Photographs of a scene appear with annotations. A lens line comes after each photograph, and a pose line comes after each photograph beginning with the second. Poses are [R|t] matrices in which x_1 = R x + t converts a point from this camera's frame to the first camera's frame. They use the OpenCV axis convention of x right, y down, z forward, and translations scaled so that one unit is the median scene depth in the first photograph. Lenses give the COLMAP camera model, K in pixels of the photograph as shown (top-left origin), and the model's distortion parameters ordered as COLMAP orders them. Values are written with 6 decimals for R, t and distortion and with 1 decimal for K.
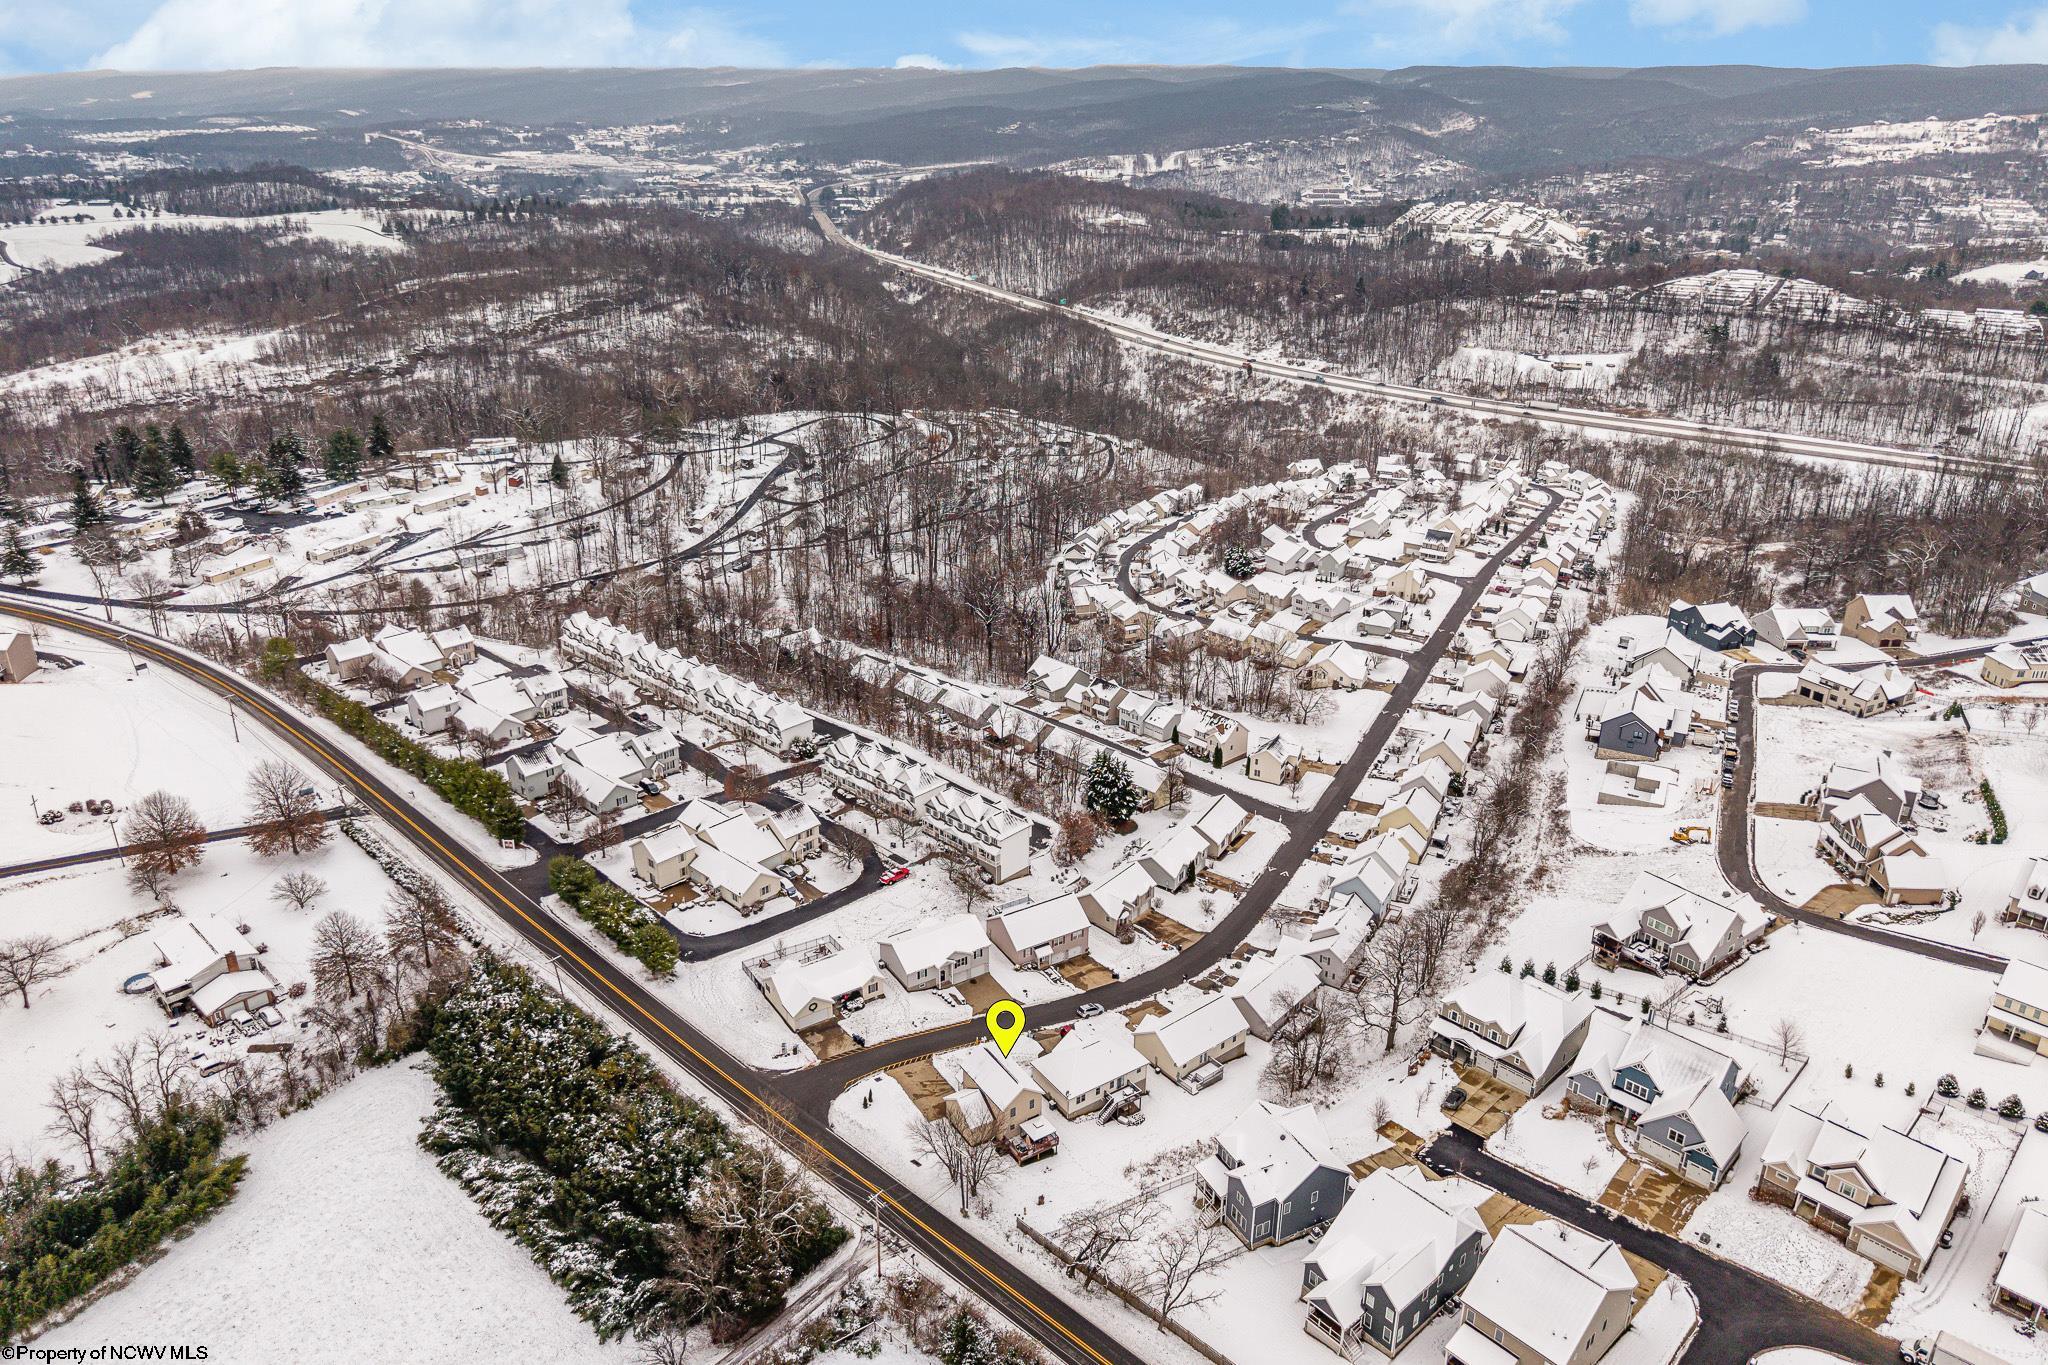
lens RADIAL K [[1324.8, 0, 1015.6], [0, 1324.8, 669.0], [0, 0, 1]] dist [0.003713, -0.022717]
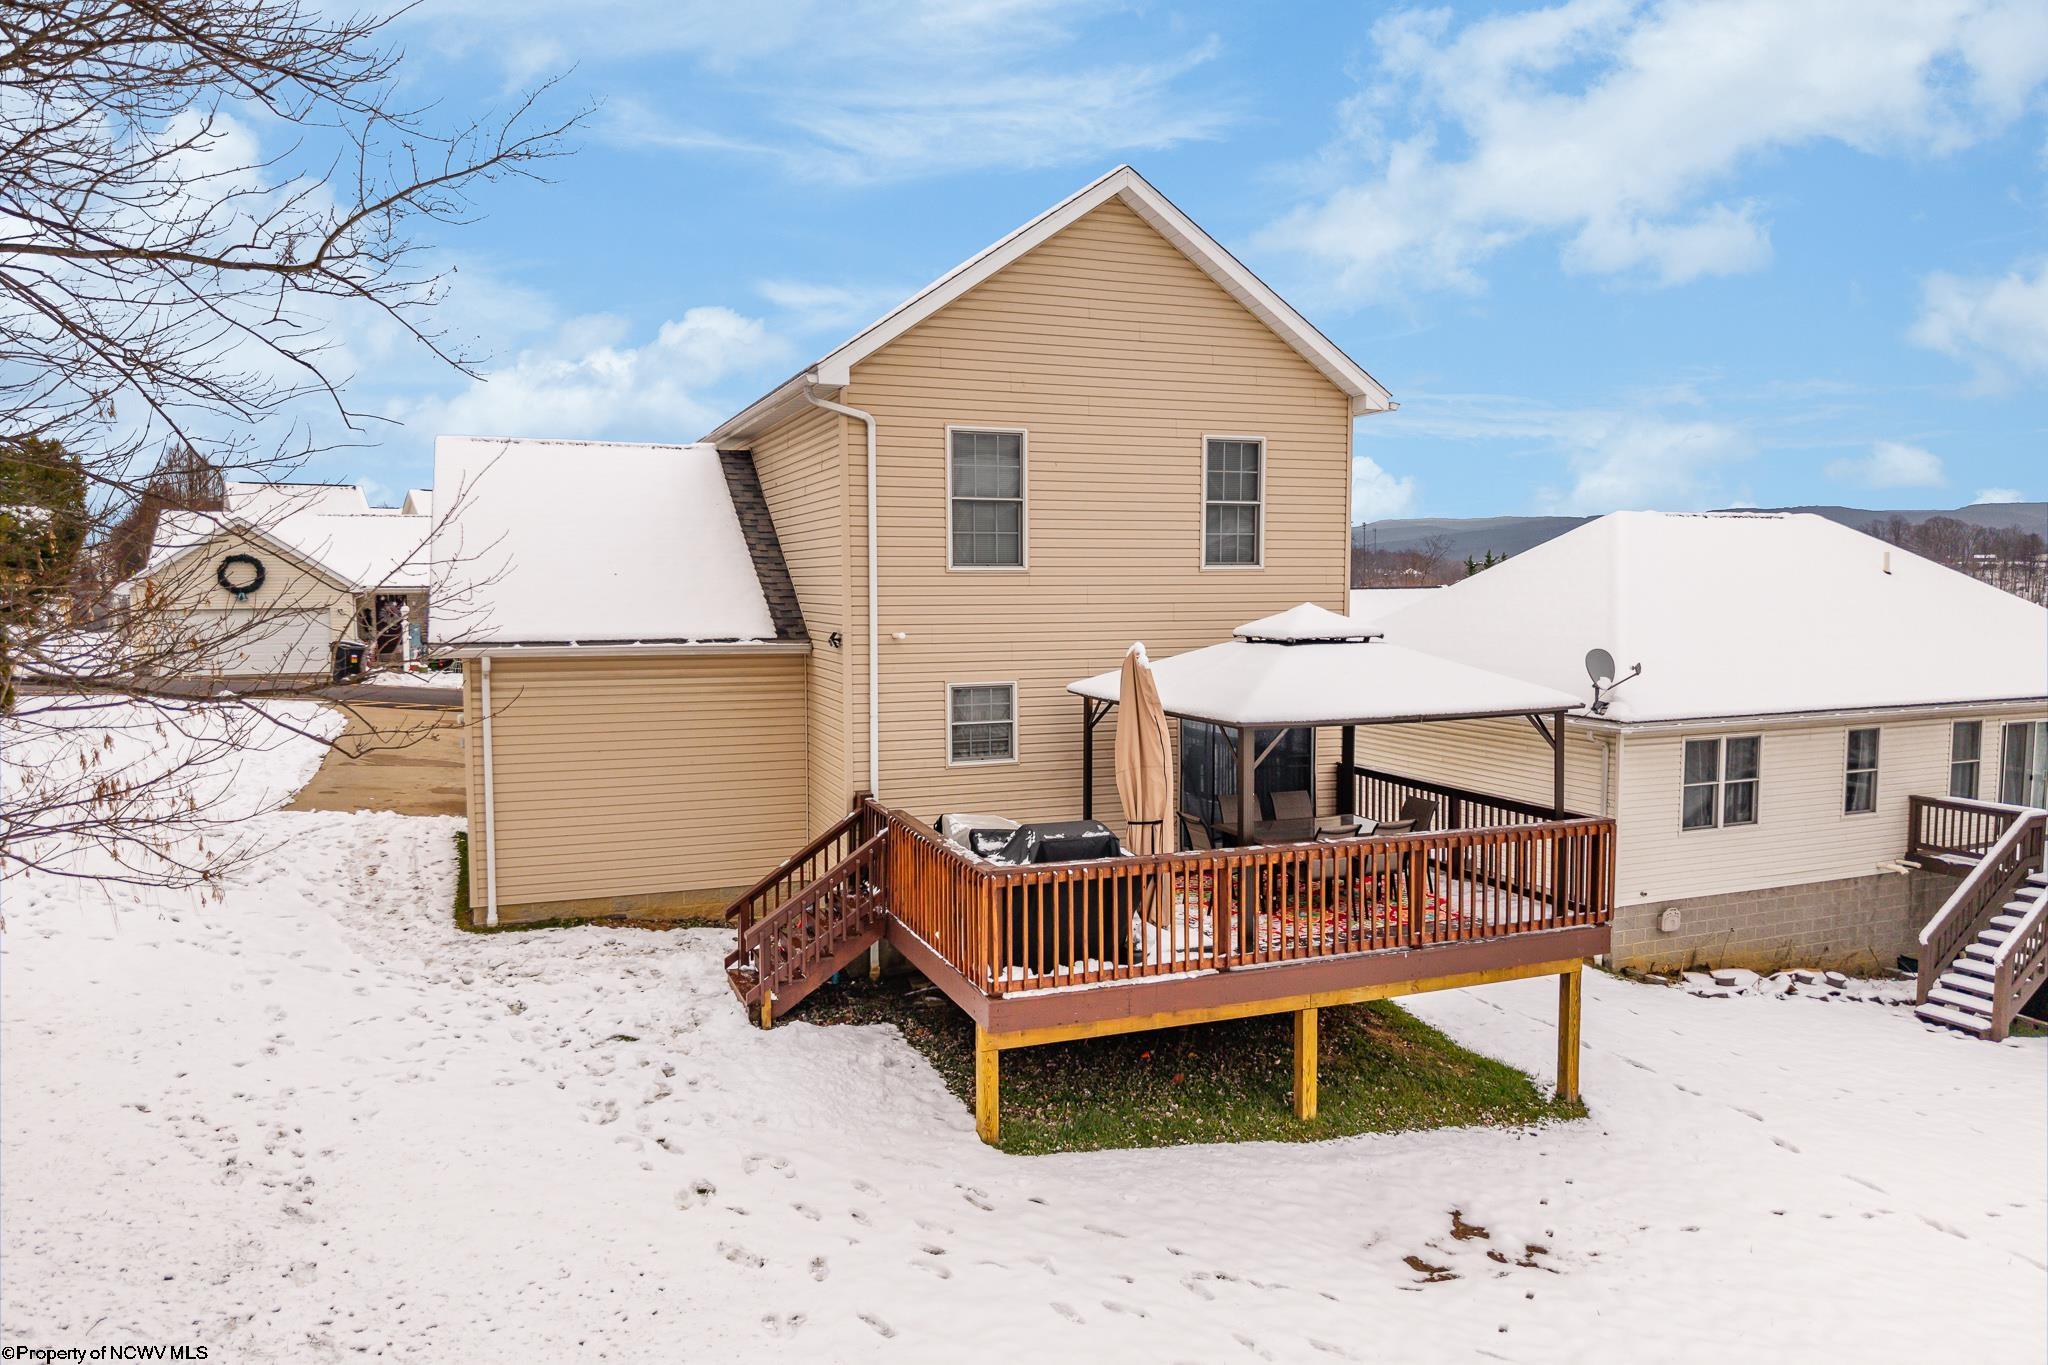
lens RADIAL K [[1324.8, 0, 1015.6], [0, 1324.8, 669.0], [0, 0, 1]] dist [0.003713, -0.022717]
pose [[0.976589, -0.005093, -0.215053, 0.016270], [-0.065338, 0.945466, -0.319102, 0.352713], [0.204950, 0.325682, 0.922999, 0.883497]]
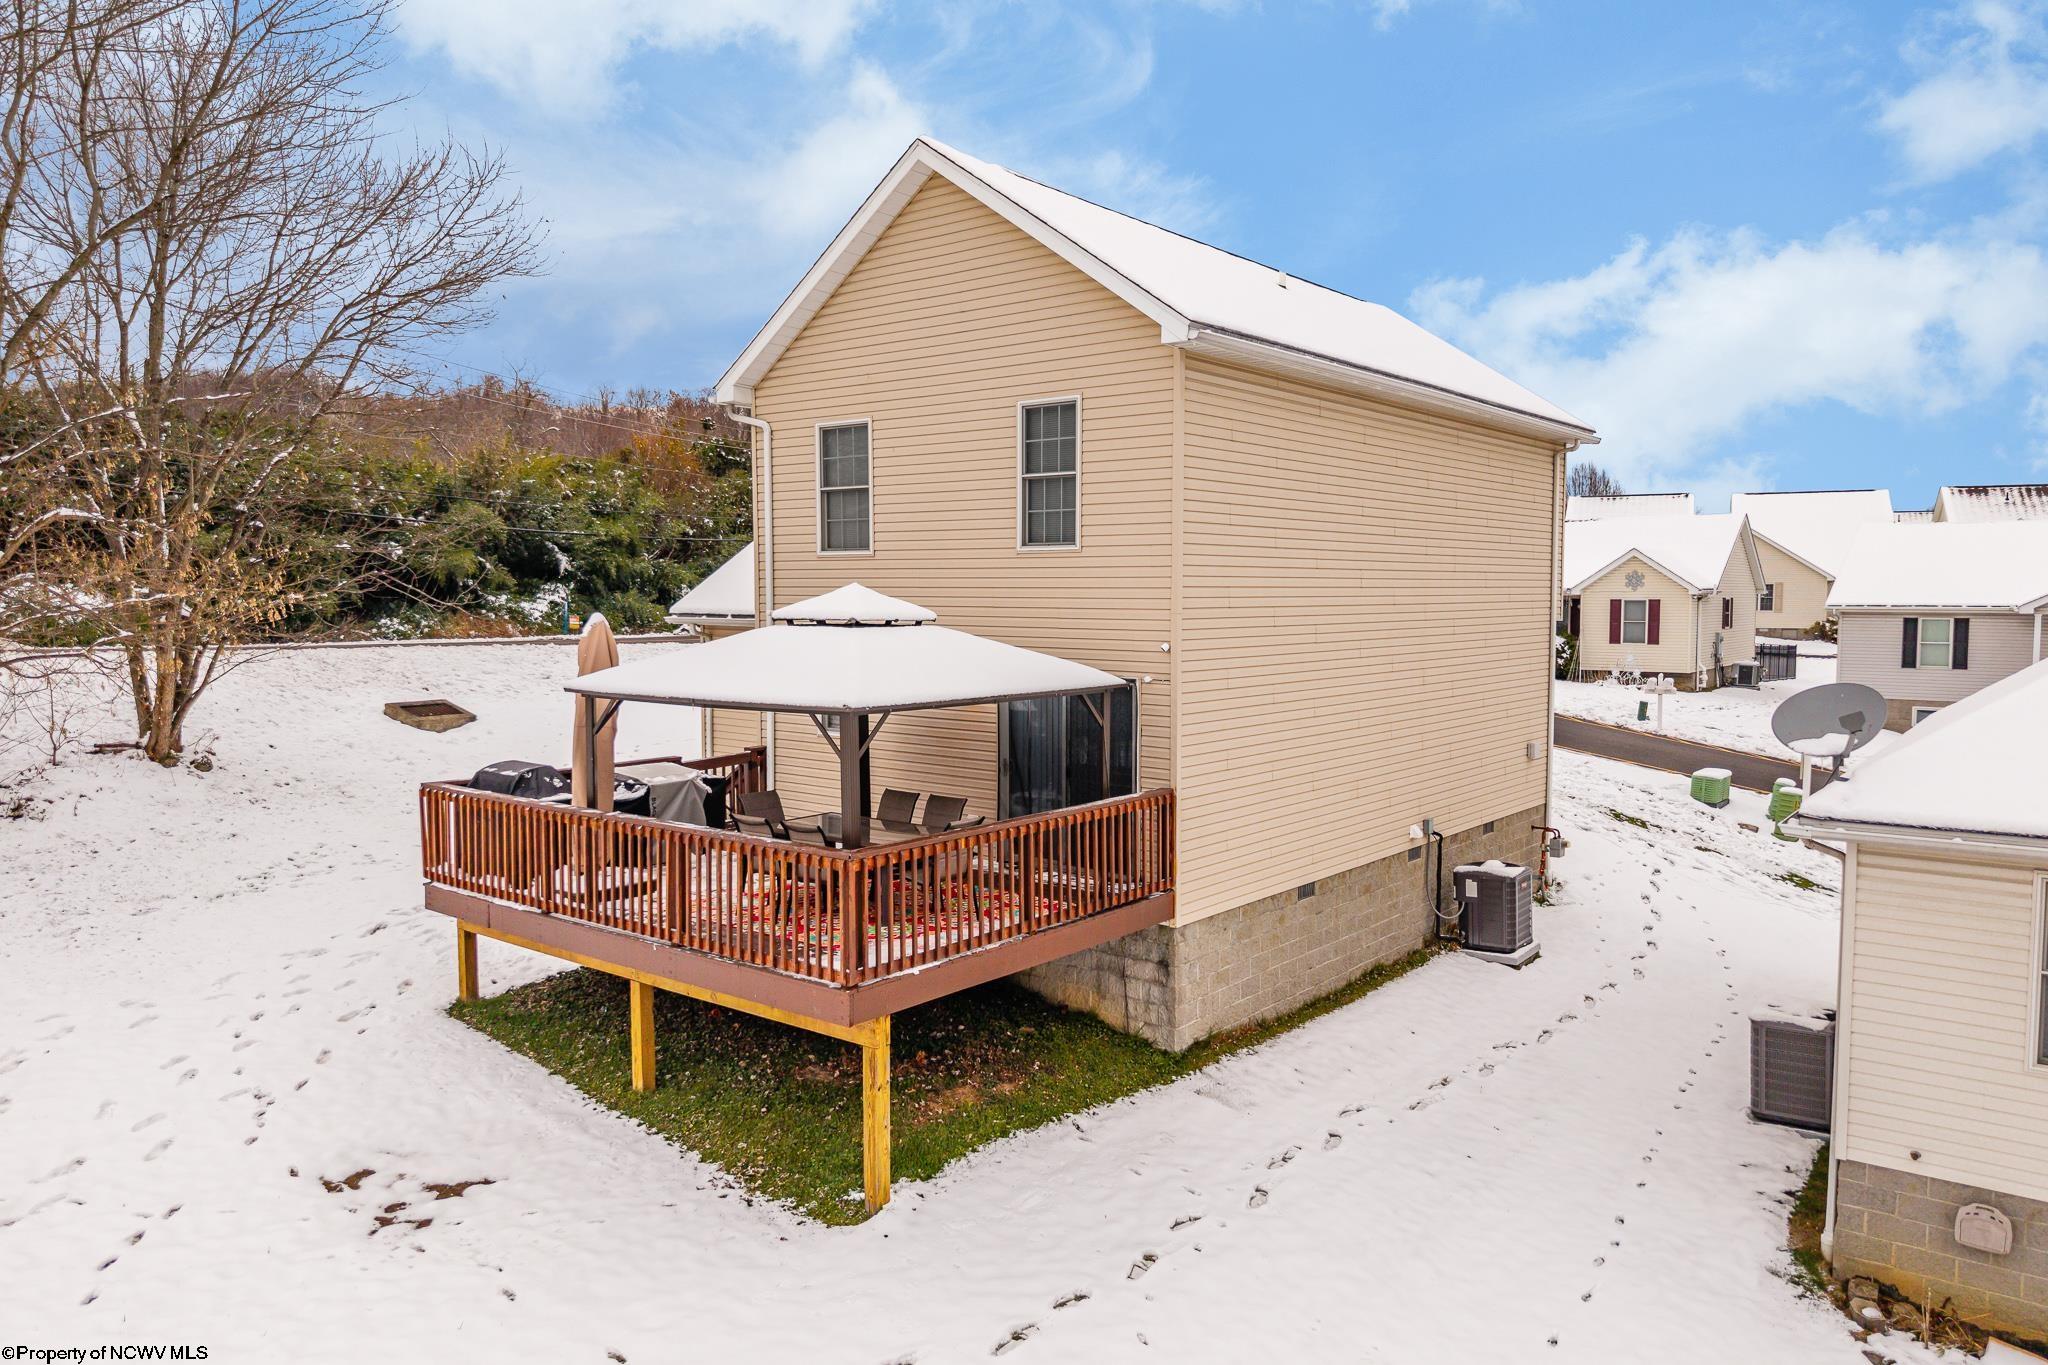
lens RADIAL K [[1319.9, 0, 1024.0], [0, 1319.9, 682.5], [0, 0, 1]] dist [0.003572, 0.000457]
pose [[0.341217, 0.051449, -0.938575, 0.079586], [-0.361394, 0.928935, -0.080463, 0.332614], [0.867736, 0.366651, 0.335562, 0.937703]]
